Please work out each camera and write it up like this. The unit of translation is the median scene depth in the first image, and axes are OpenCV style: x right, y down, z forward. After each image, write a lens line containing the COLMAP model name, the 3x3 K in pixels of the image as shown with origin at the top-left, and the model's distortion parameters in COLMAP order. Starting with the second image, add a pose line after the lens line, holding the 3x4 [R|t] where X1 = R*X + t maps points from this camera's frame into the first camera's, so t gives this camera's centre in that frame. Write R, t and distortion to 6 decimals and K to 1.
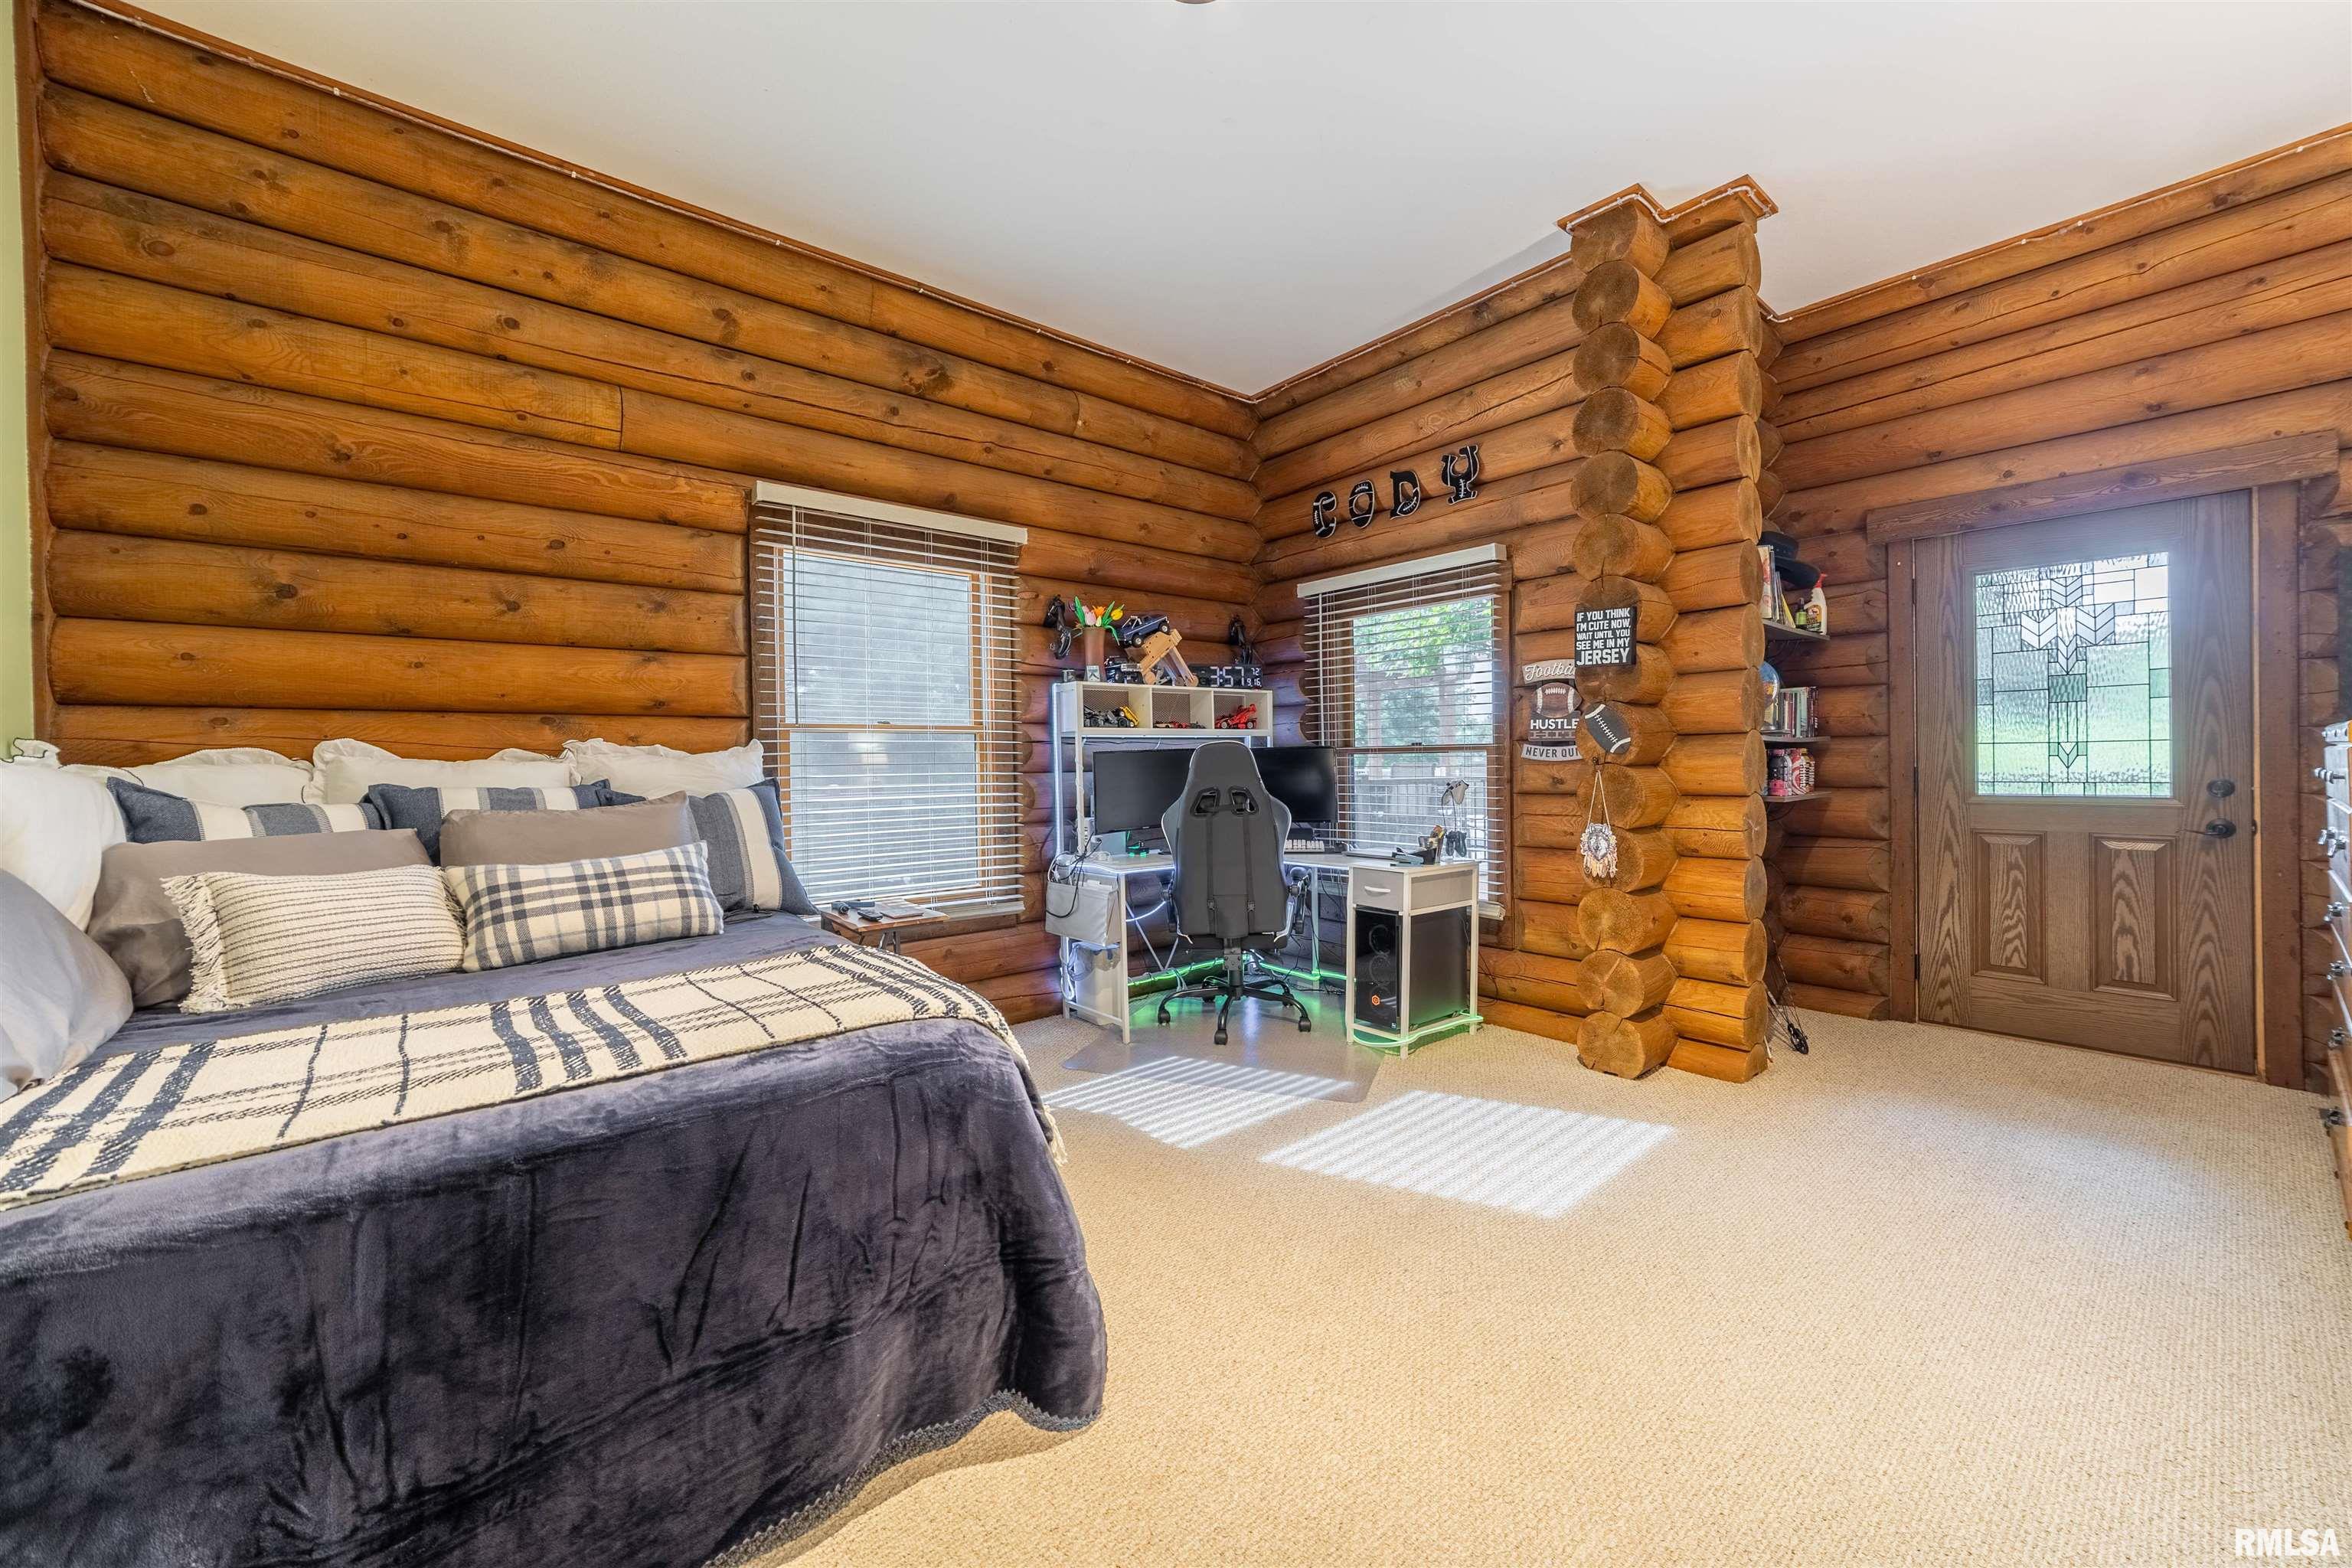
lens RADIAL K [[891.5, 0, 1185.2], [0, 891.5, 776.3], [0, 0, 1]] dist [-0.026056, -0.000073]
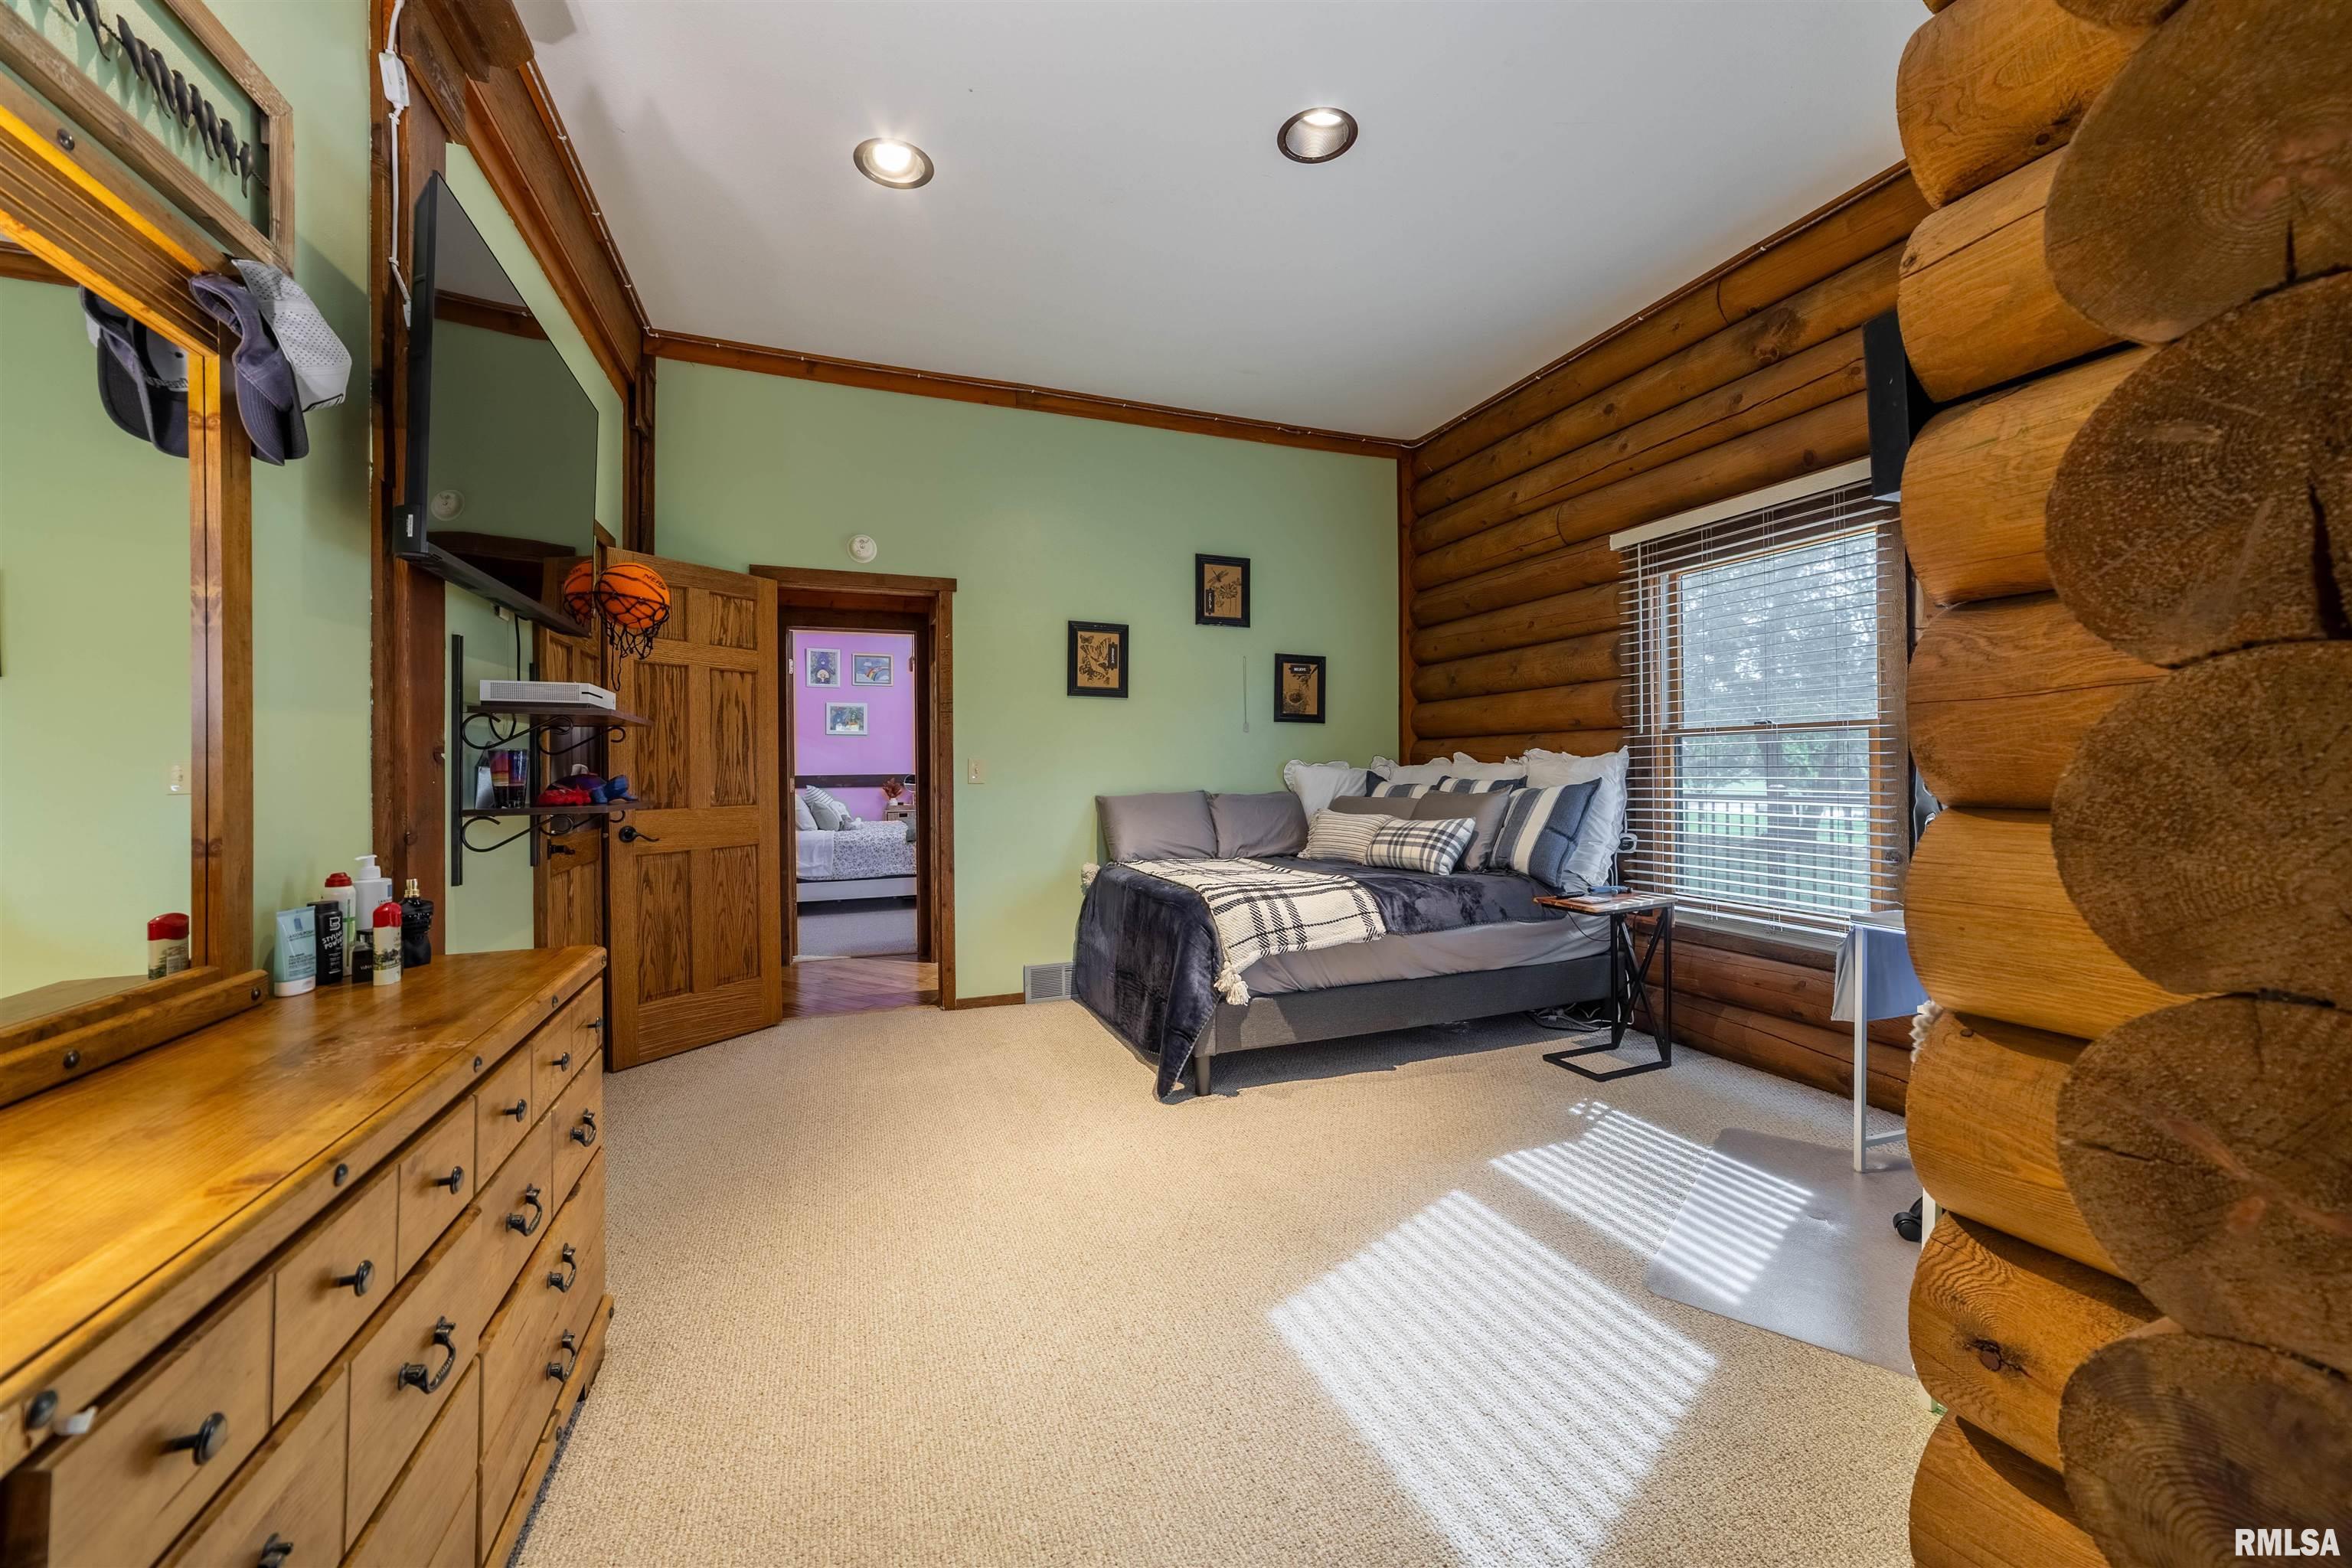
lens RADIAL K [[891.5, 0, 1187.5], [0, 891.5, 777.3], [0, 0, 1]] dist [-0.026056, -0.000073]
pose [[-0.333378, 0.029816, -0.942322, 0.955683], [0.004494, 0.999539, 0.030036, -0.041780], [0.942782, 0.005779, -0.333359, 0.926643]]
